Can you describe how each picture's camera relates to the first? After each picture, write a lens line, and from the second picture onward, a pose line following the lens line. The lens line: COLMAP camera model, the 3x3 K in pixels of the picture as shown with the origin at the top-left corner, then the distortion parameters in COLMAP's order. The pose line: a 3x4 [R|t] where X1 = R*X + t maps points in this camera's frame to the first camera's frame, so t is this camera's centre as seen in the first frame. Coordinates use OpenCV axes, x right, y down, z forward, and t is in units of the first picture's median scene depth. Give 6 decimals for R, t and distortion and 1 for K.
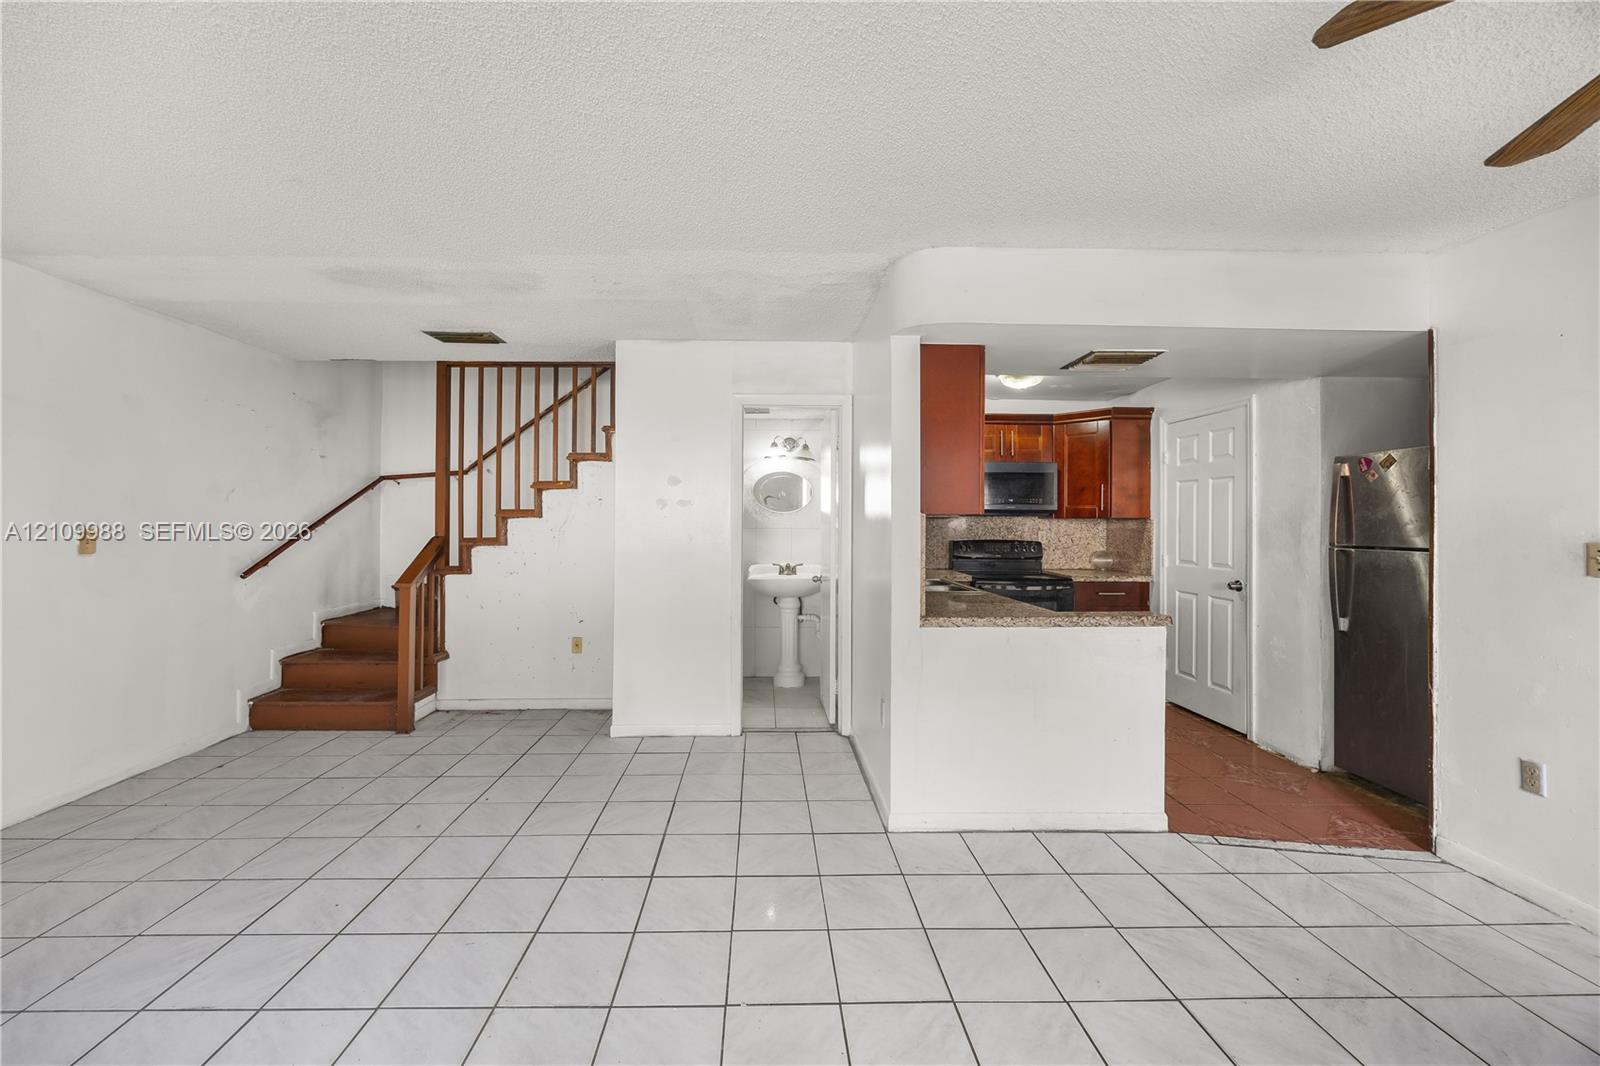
lens RADIAL K [[628.0, 0, 785.1], [0, 628.0, 519.8], [0, 0, 1]] dist [0.001389, -0.000174]
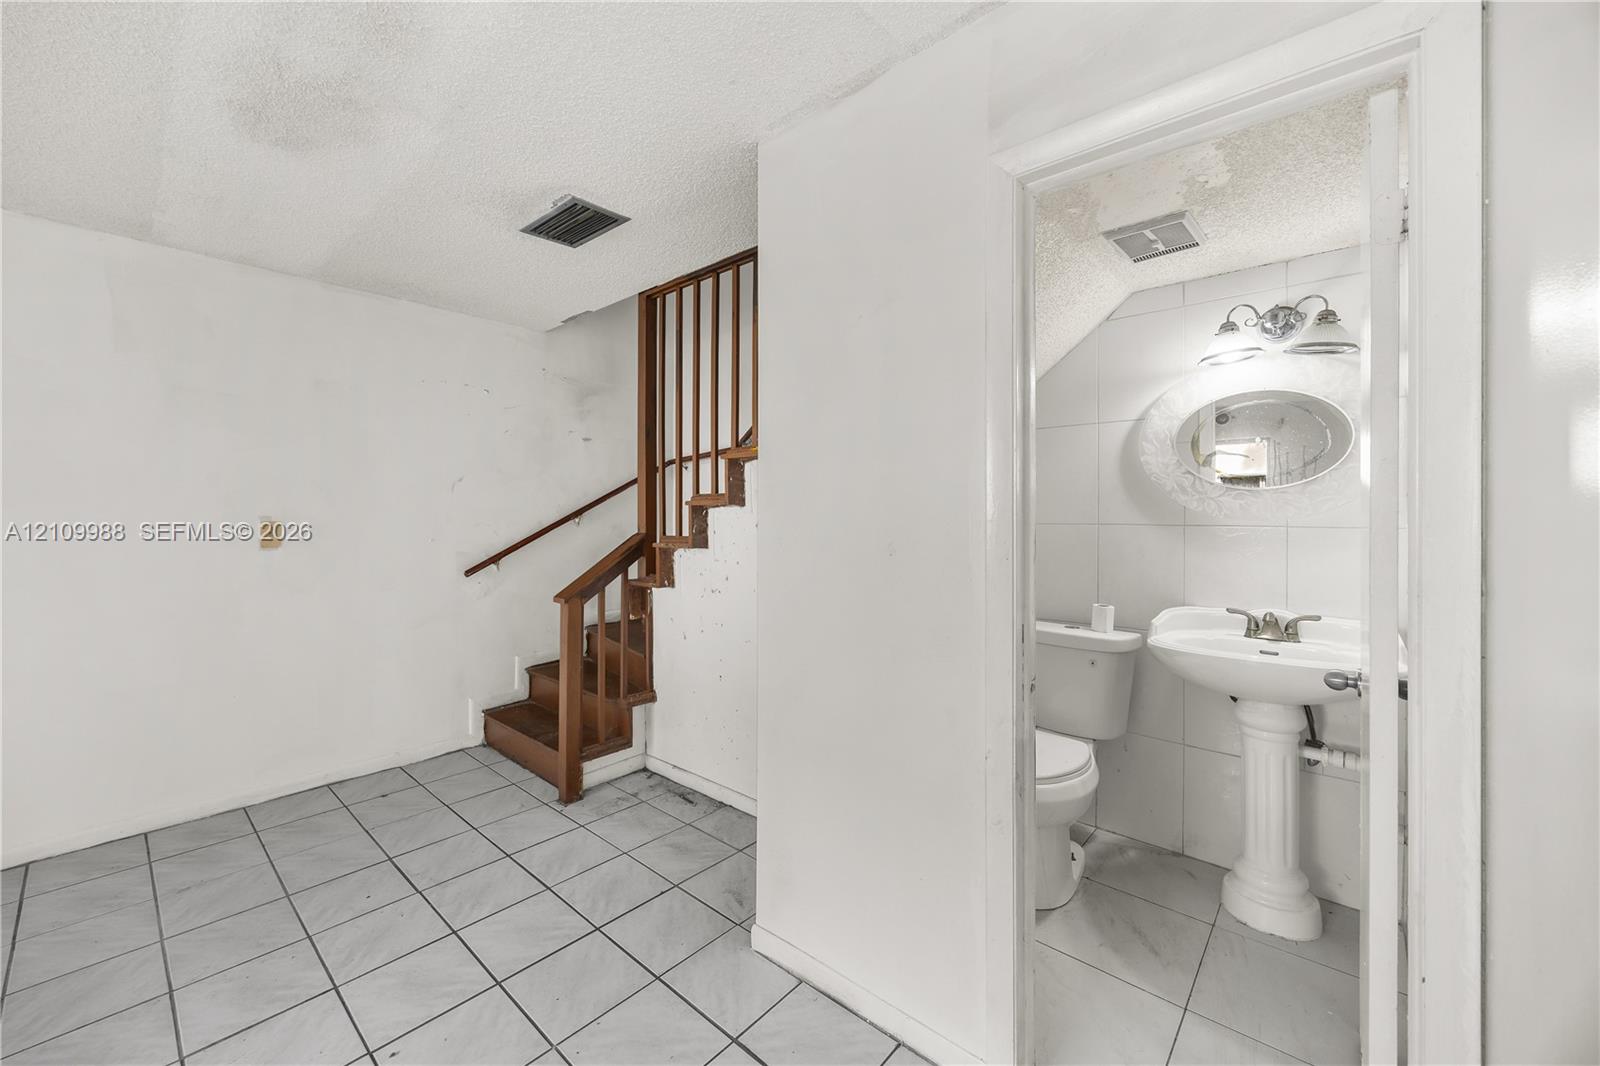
lens RADIAL K [[628.0, 0, 777.0], [0, 628.0, 514.5], [0, 0, 1]] dist [0.001389, -0.000174]
pose [[0.712341, -0.001018, -0.701833, 0.078294], [0.005502, 0.999976, 0.004133, 0.002317], [0.701812, -0.006805, 0.712329, 0.608381]]
